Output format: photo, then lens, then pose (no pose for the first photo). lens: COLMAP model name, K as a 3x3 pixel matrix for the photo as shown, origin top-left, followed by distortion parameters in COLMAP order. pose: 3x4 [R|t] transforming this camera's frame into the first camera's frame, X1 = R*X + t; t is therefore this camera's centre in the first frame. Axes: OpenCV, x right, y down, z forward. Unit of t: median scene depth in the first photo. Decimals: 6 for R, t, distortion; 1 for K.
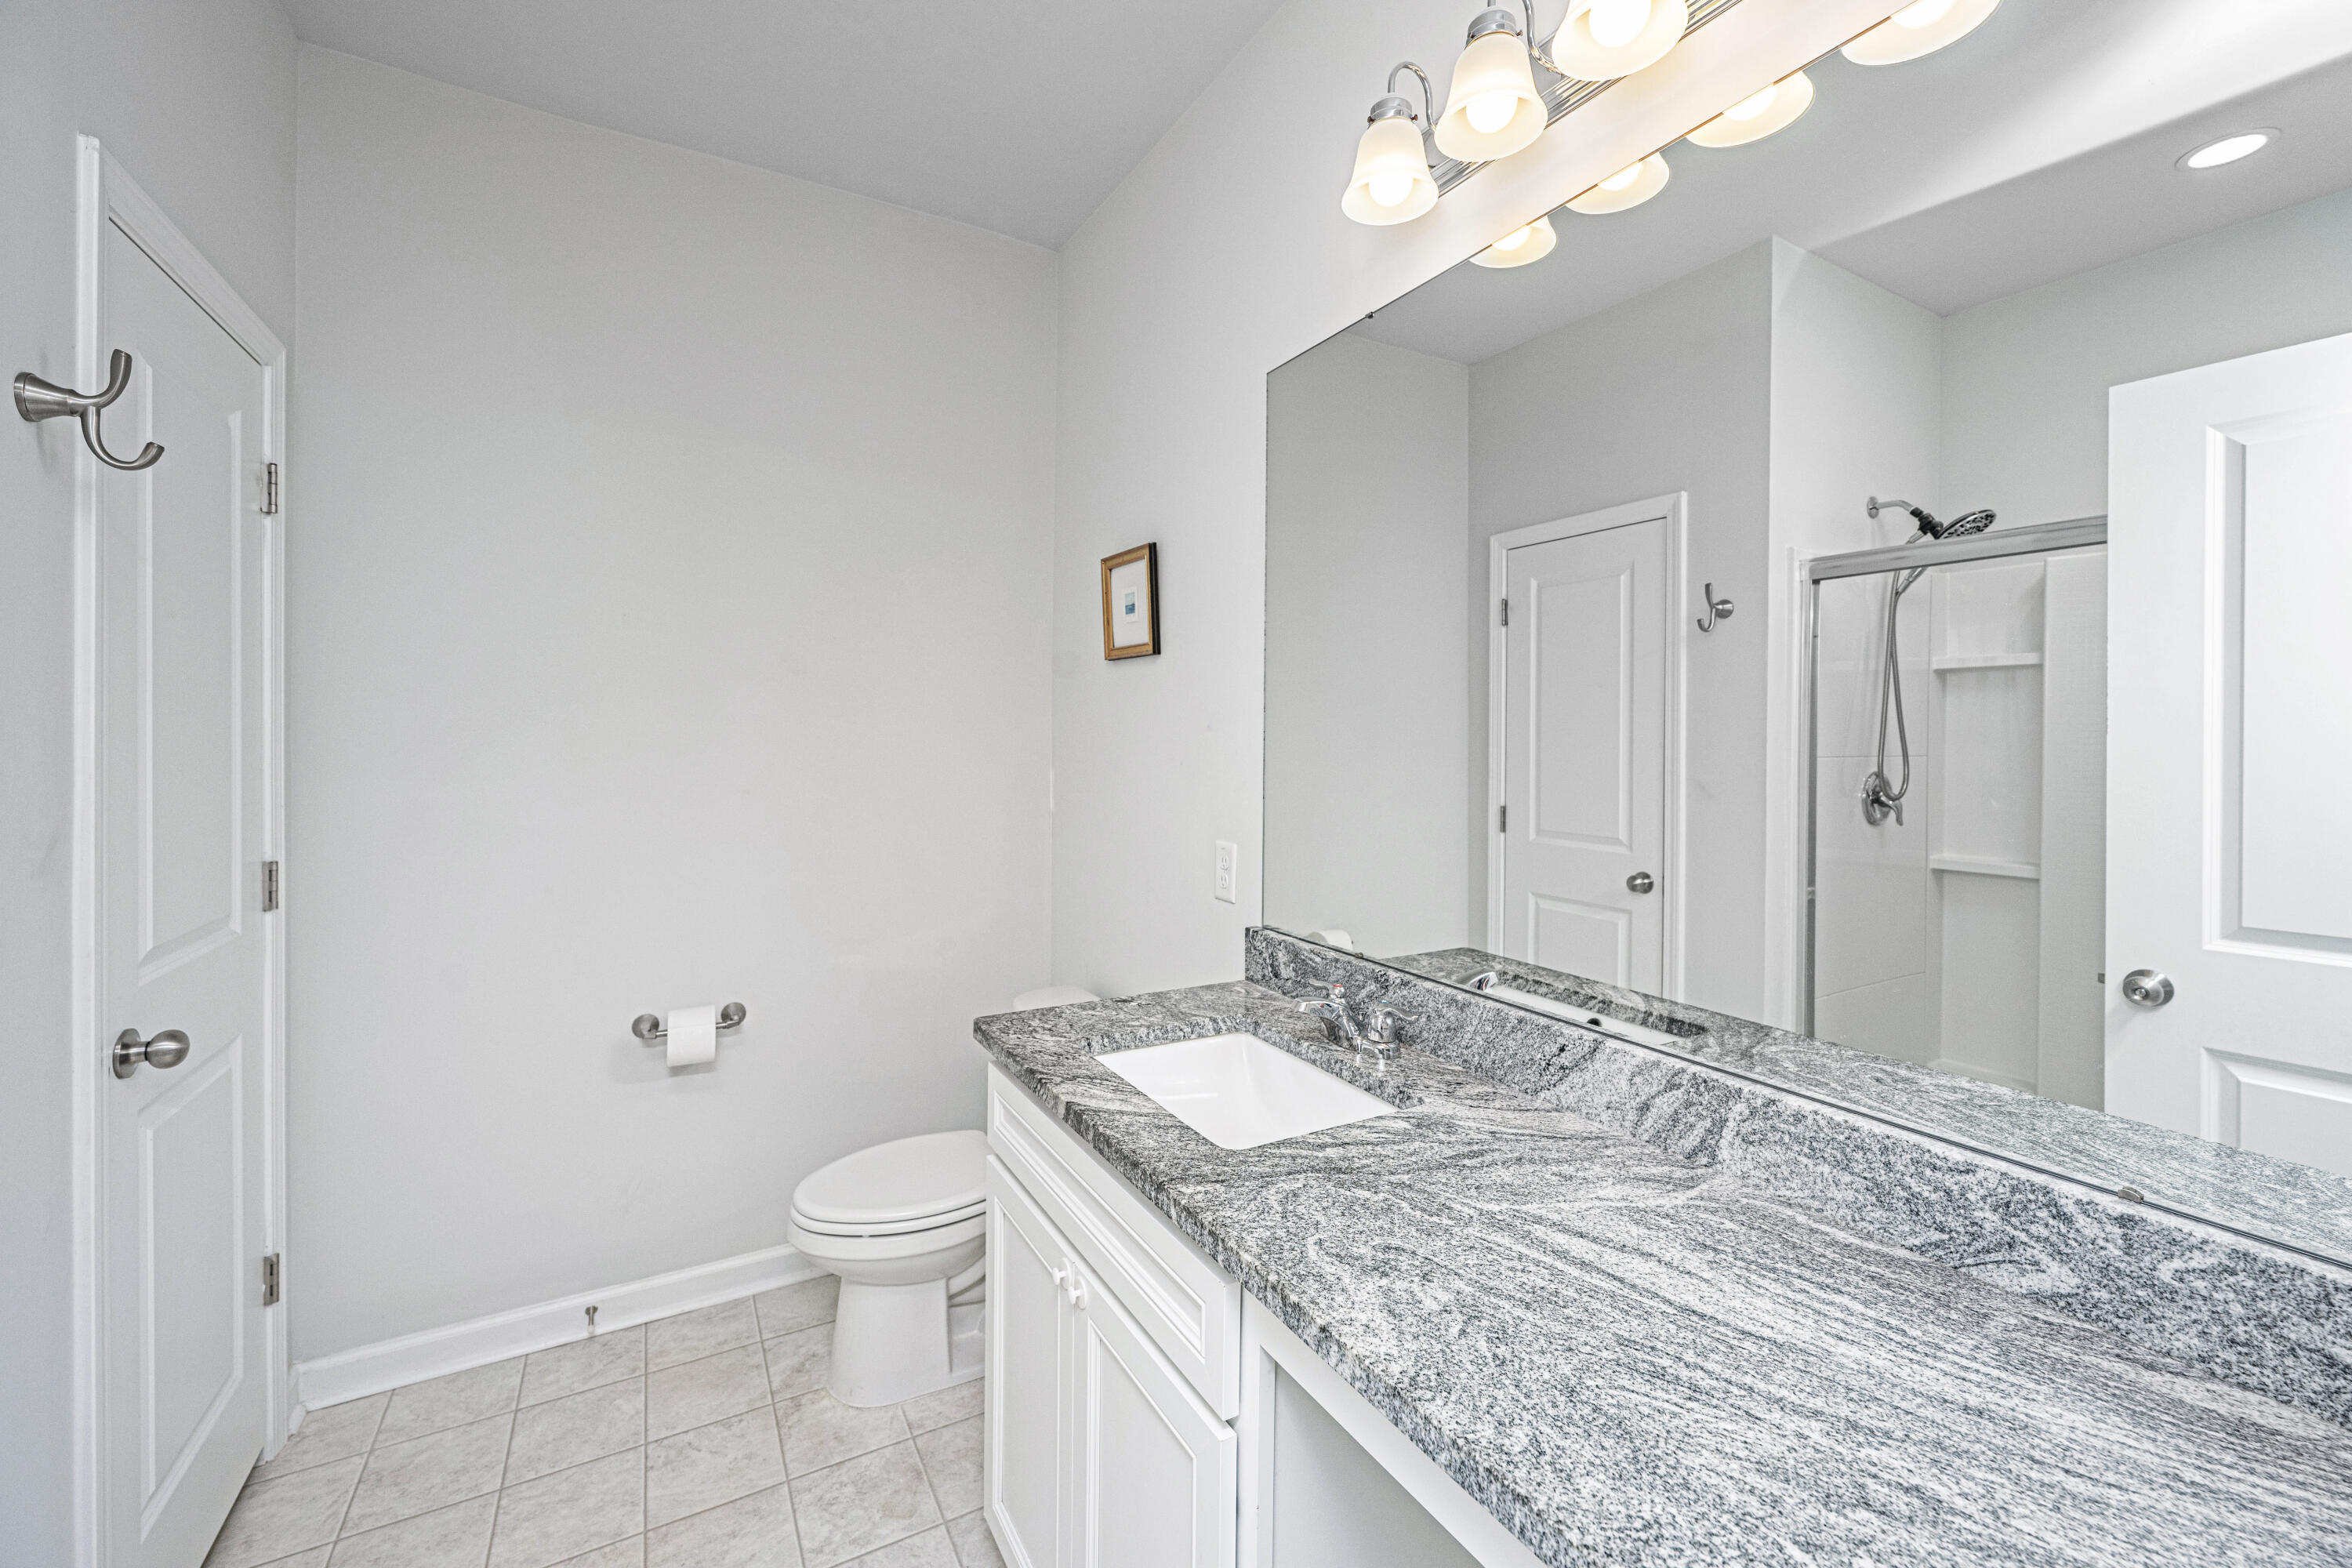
lens RADIAL K [[977.6, 0, 1195.8], [0, 977.6, 738.8], [0, 0, 1]] dist [-0.002042, 0.000083]
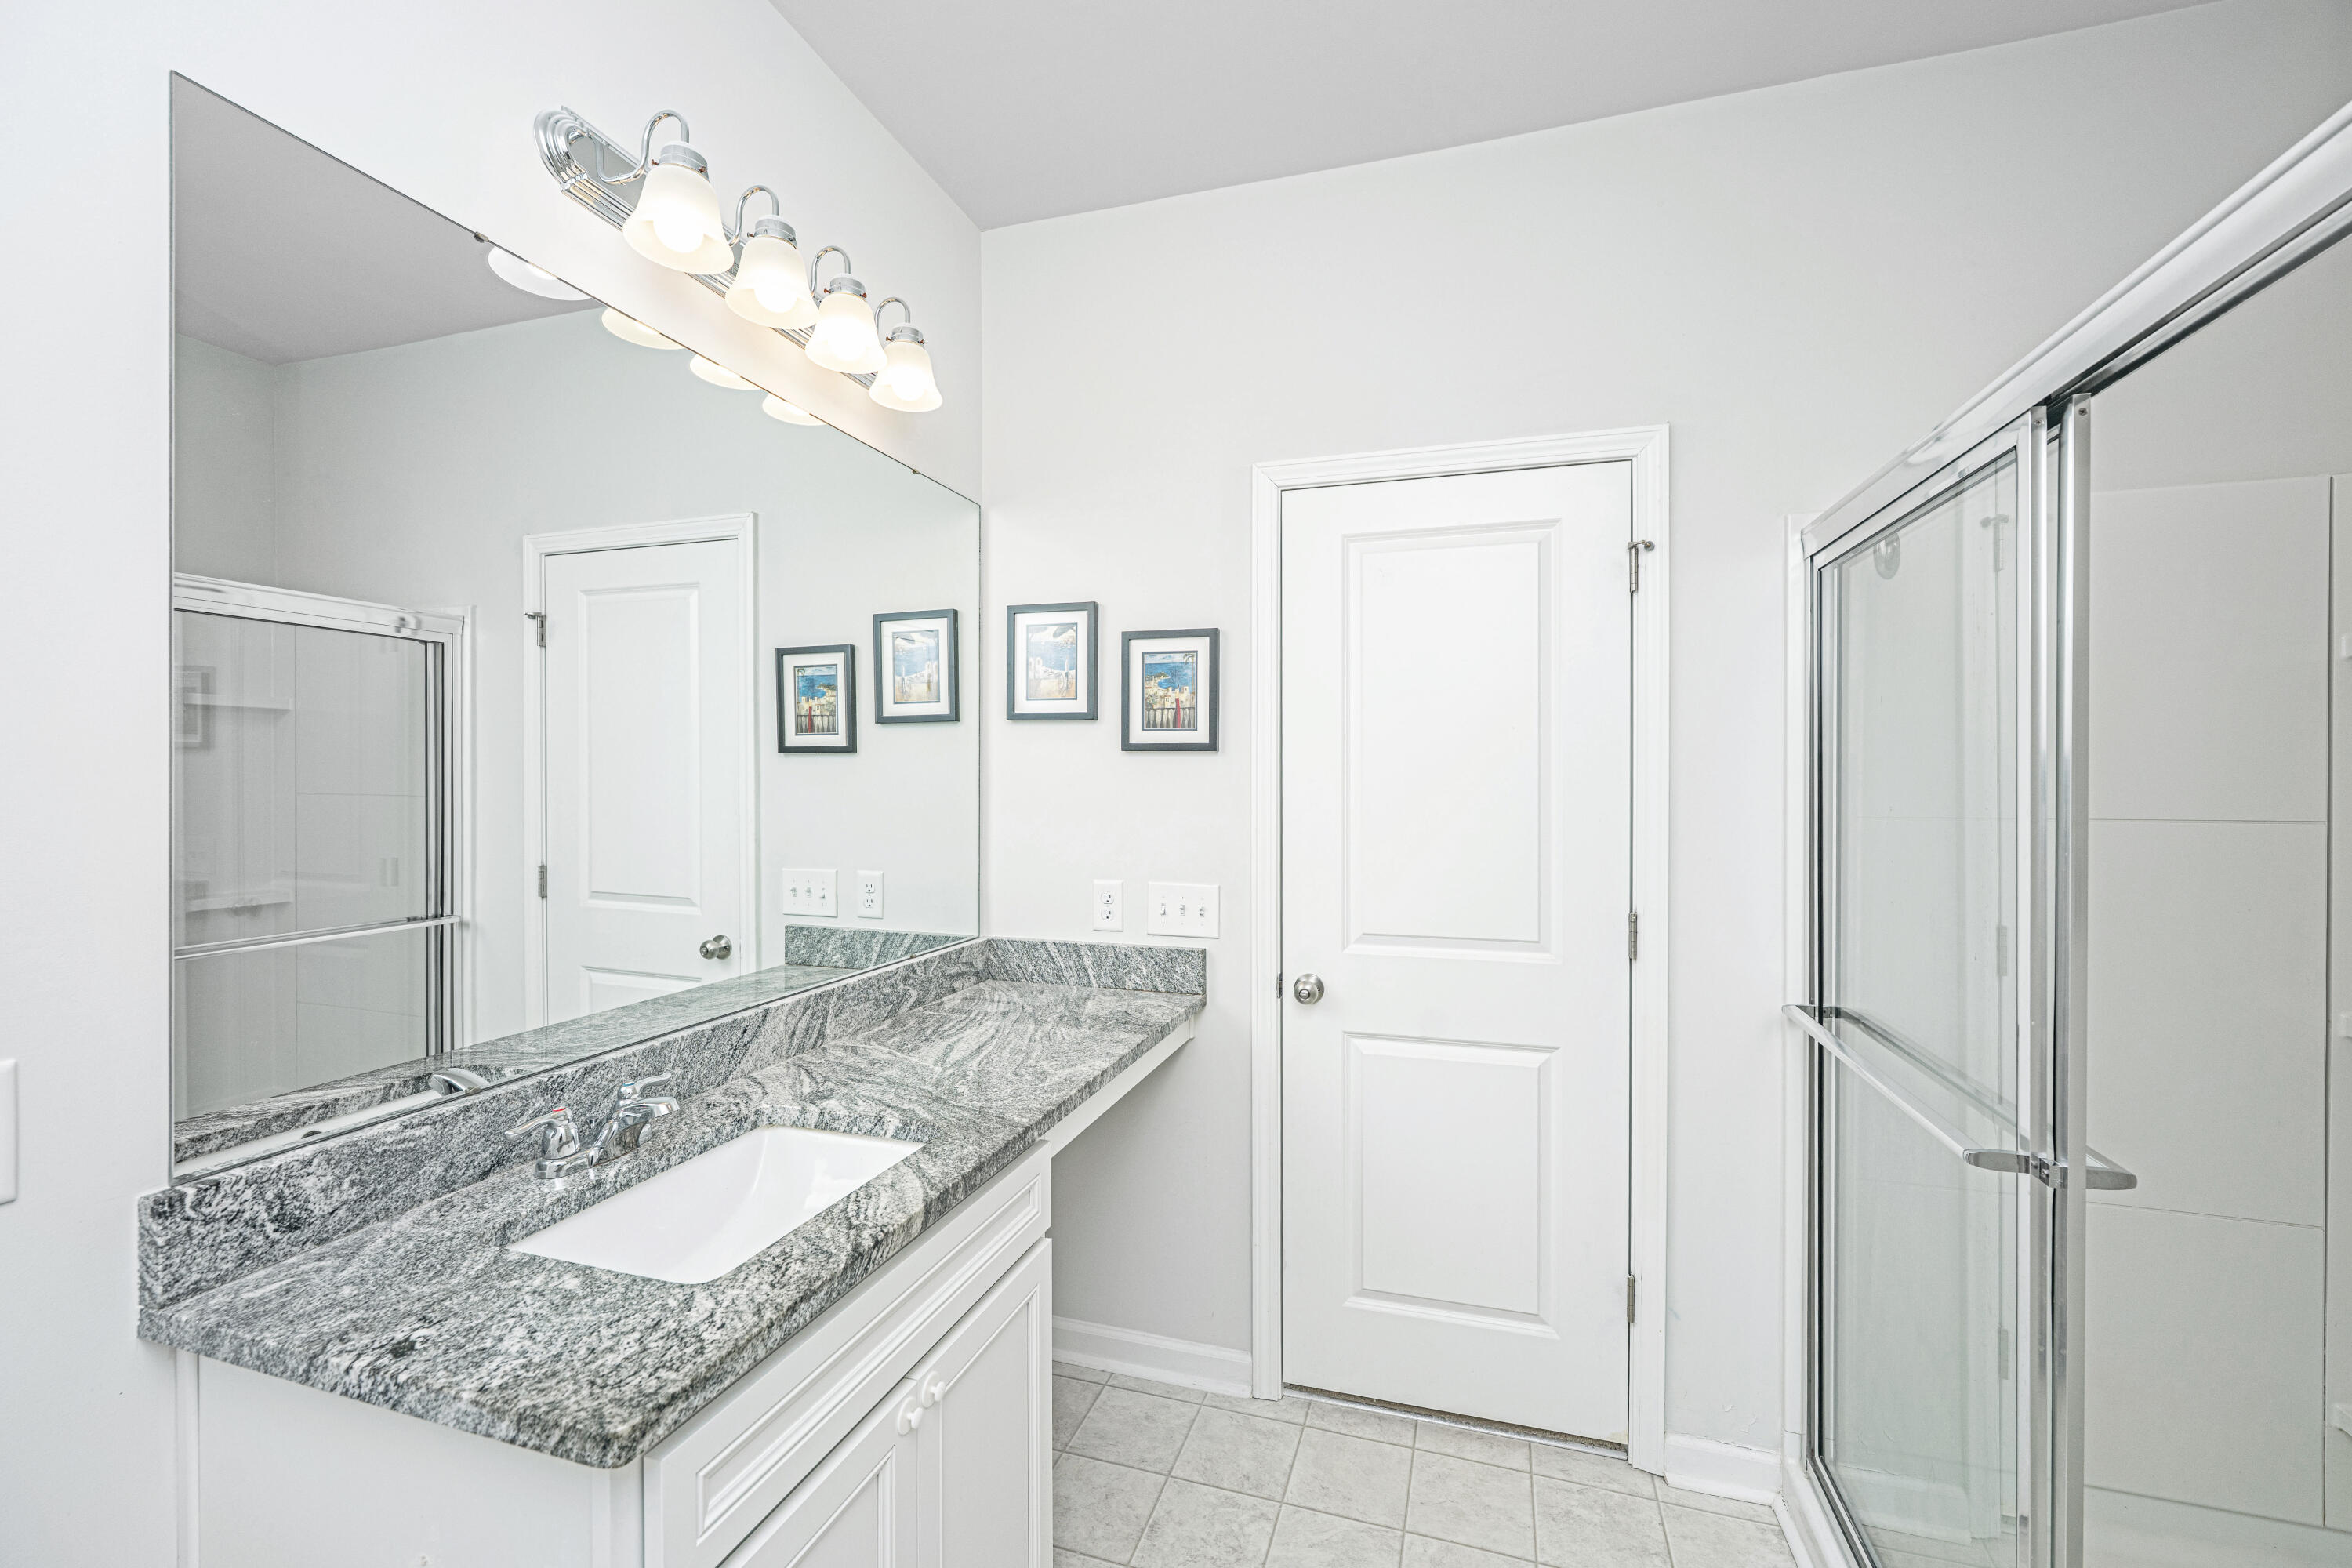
lens RADIAL K [[953.2, 0, 1177.9], [0, 953.2, 782.6], [0, 0, 1]] dist [-0.000477, -0.000135]
pose [[-0.676353, -0.015893, 0.736406, -1.010673], [-0.011110, 0.999874, 0.011375, -0.034398], [-0.736494, -0.000488, -0.676444, 1.541475]]
